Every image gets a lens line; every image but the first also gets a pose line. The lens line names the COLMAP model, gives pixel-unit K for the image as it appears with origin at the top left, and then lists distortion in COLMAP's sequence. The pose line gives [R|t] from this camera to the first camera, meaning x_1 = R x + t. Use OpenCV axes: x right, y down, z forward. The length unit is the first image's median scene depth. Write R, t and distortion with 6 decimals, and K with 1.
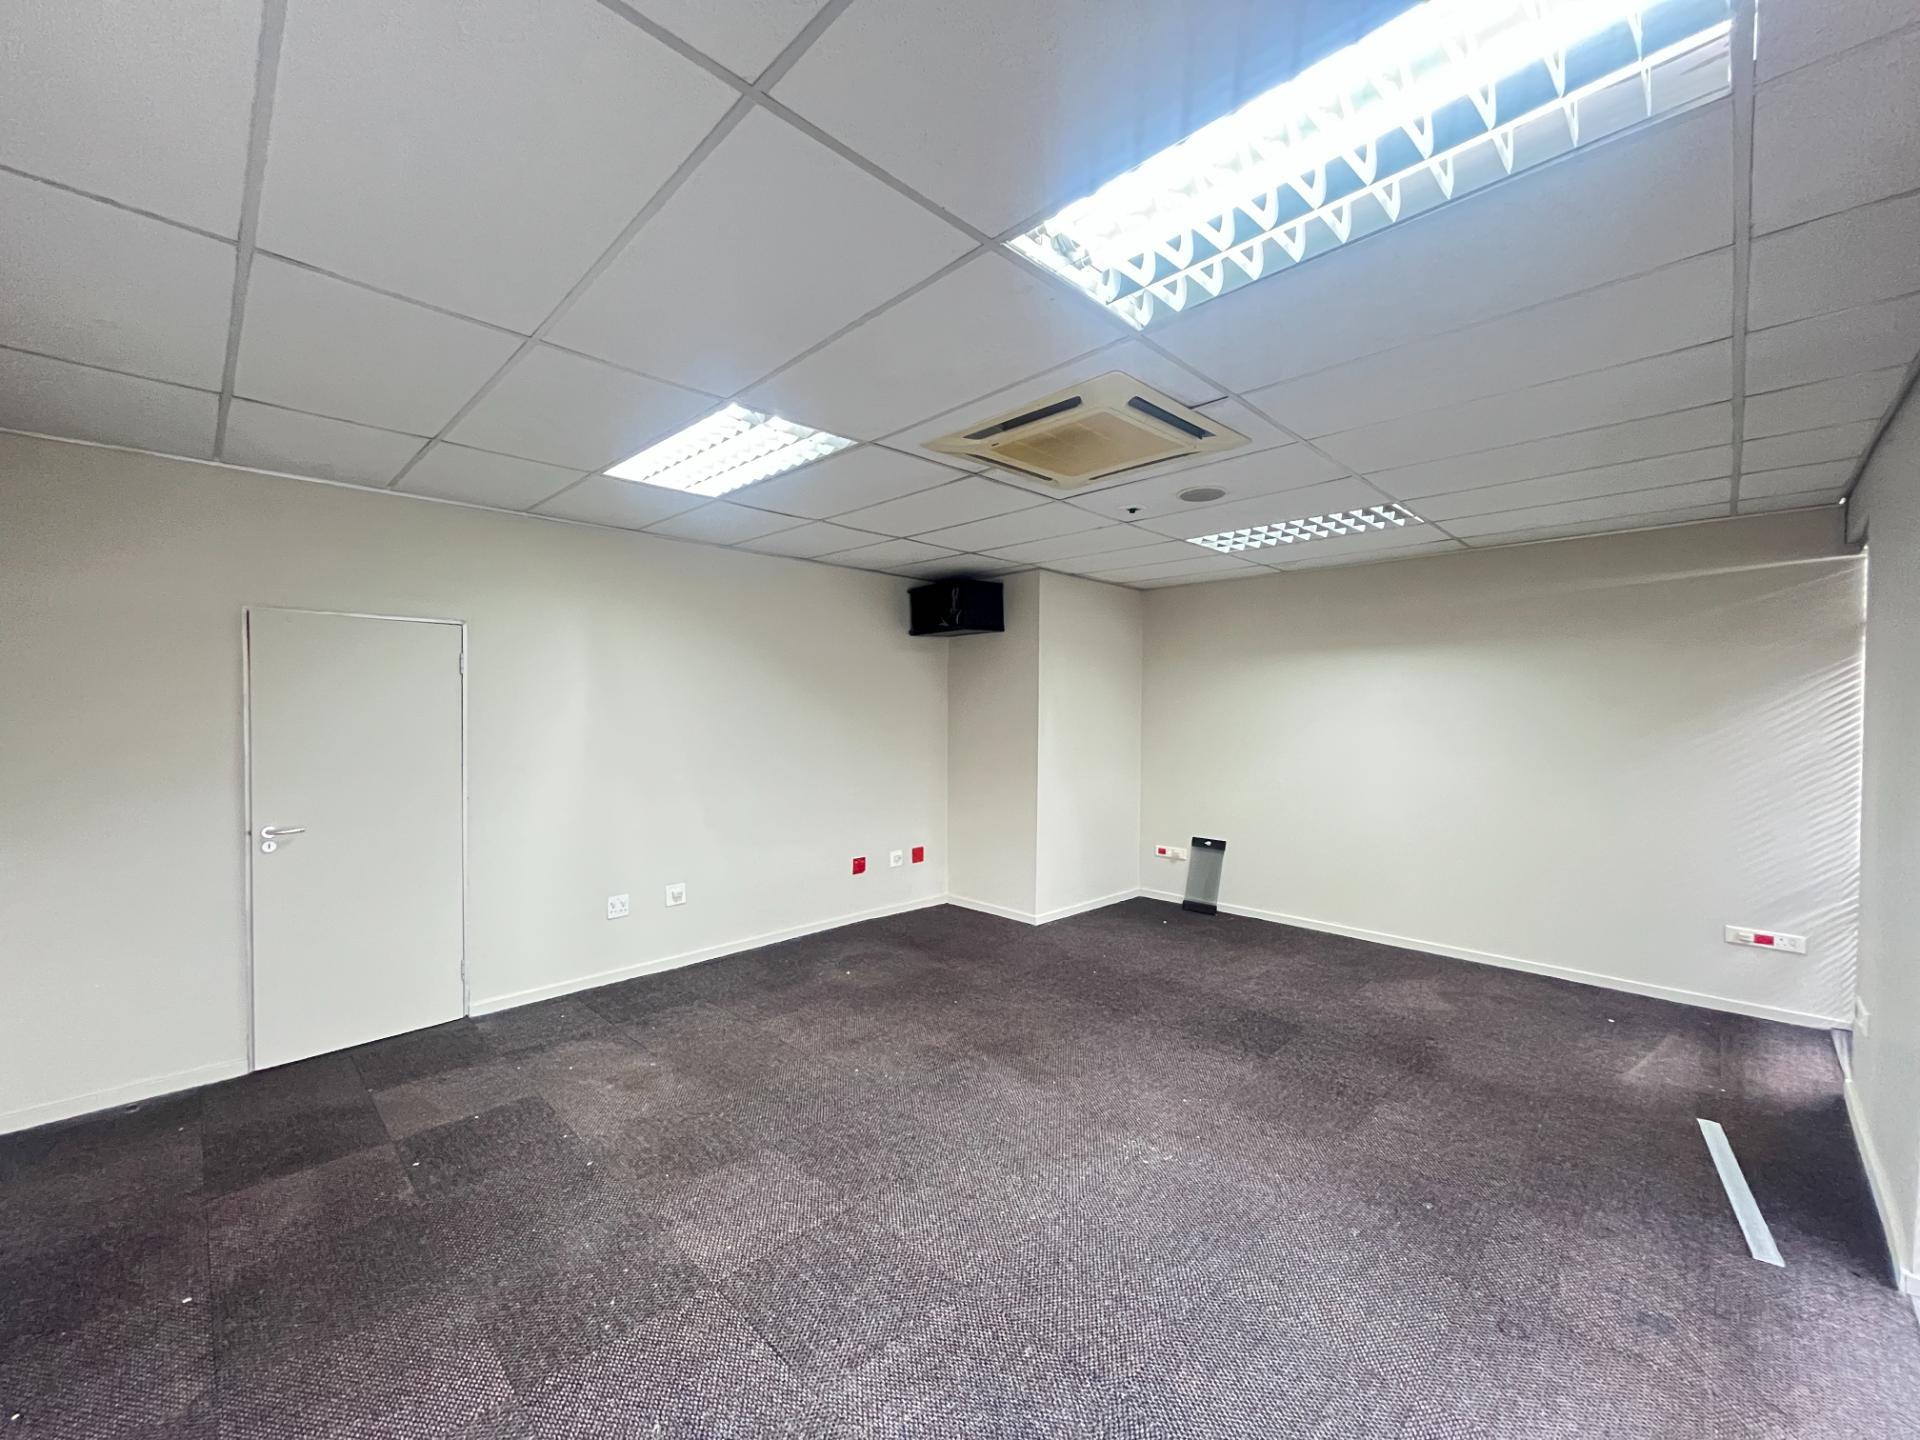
lens RADIAL K [[772.0, 0, 961.8], [0, 772.0, 718.8], [0, 0, 1]] dist [-0.004183, -0.001469]
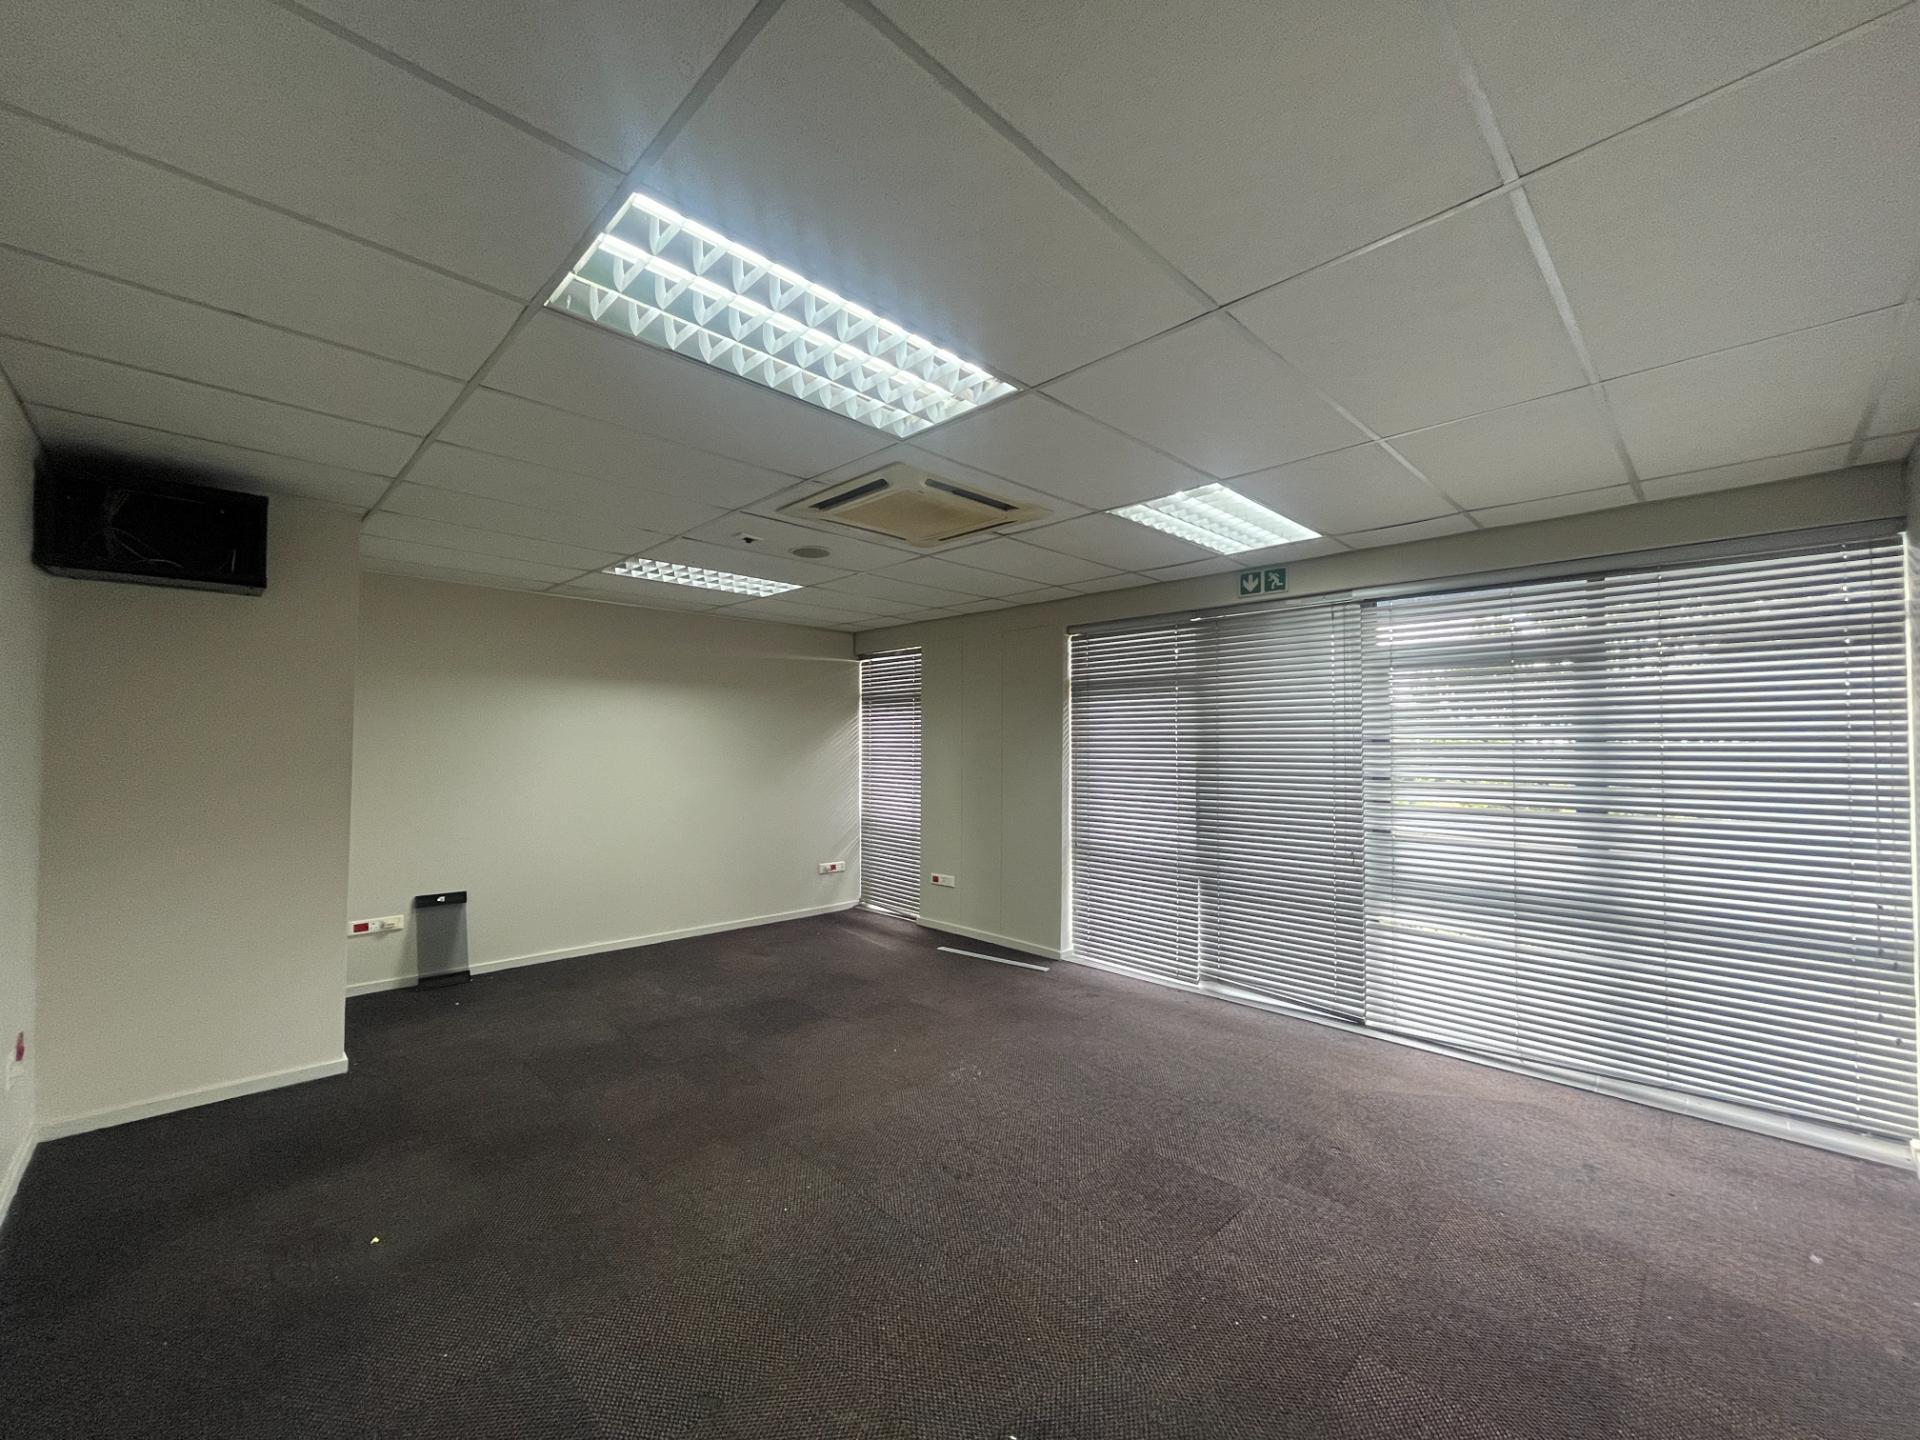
lens RADIAL K [[772.0, 0, 958.2], [0, 772.0, 720.4], [0, 0, 1]] dist [-0.004183, -0.001469]
pose [[0.009368, 0.028797, 0.999541, -0.680348], [0.004361, 0.999575, -0.028839, -0.001504], [-0.999947, 0.004629, 0.009238, 0.618030]]
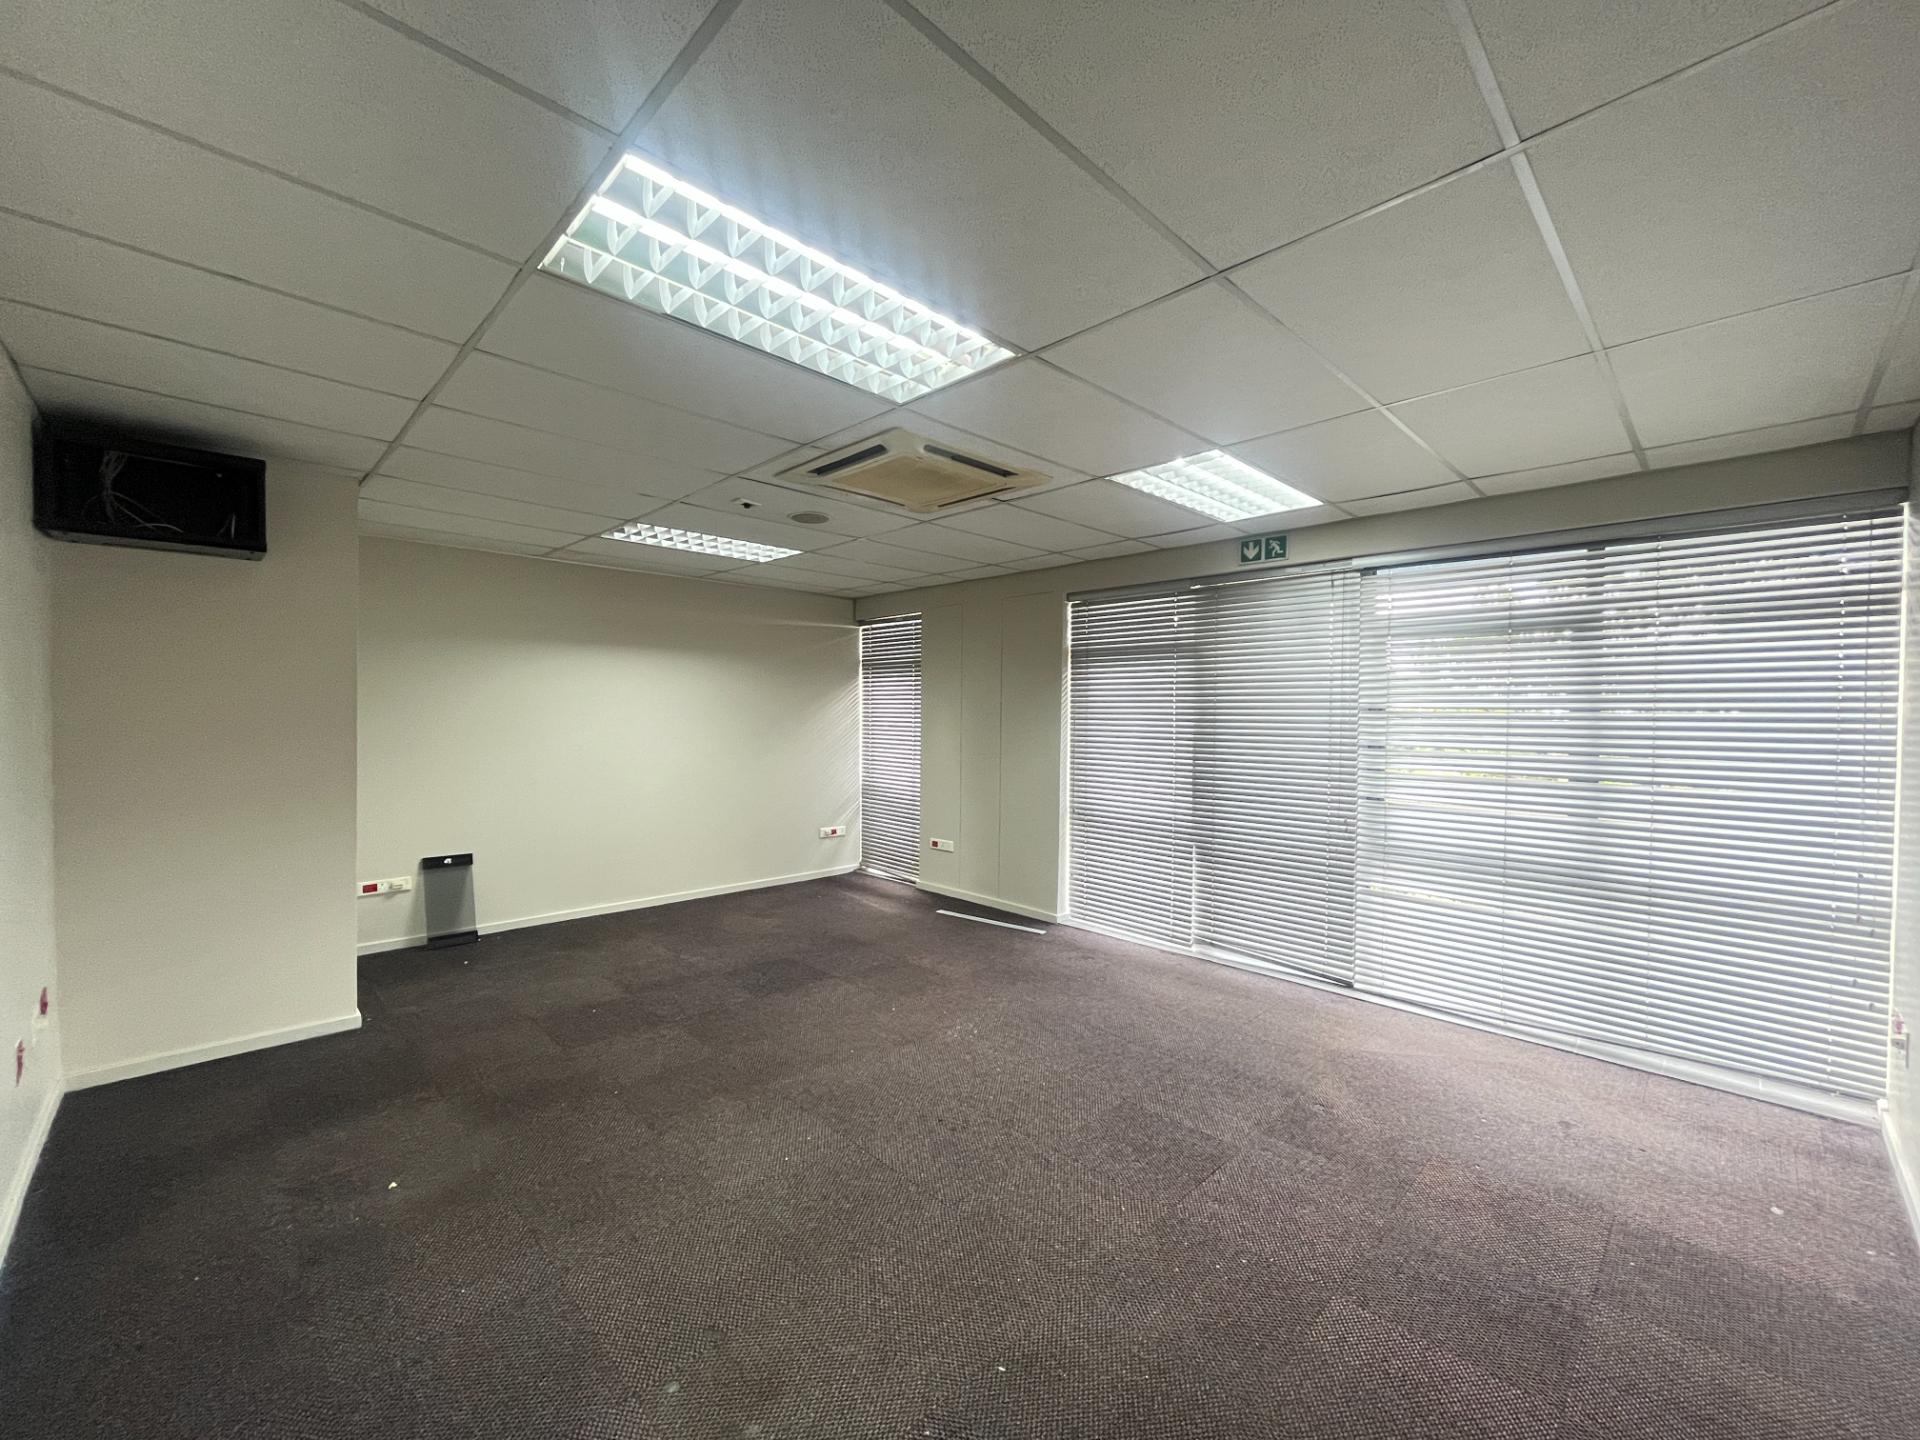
lens RADIAL K [[772.0, 0, 957.6], [0, 772.0, 720.0], [0, 0, 1]] dist [-0.004183, -0.001469]
pose [[0.011912, -0.014173, 0.999829, -0.686909], [0.000030, 0.999900, 0.014173, -0.002104], [-0.999929, -0.000139, 0.011911, 0.614364]]
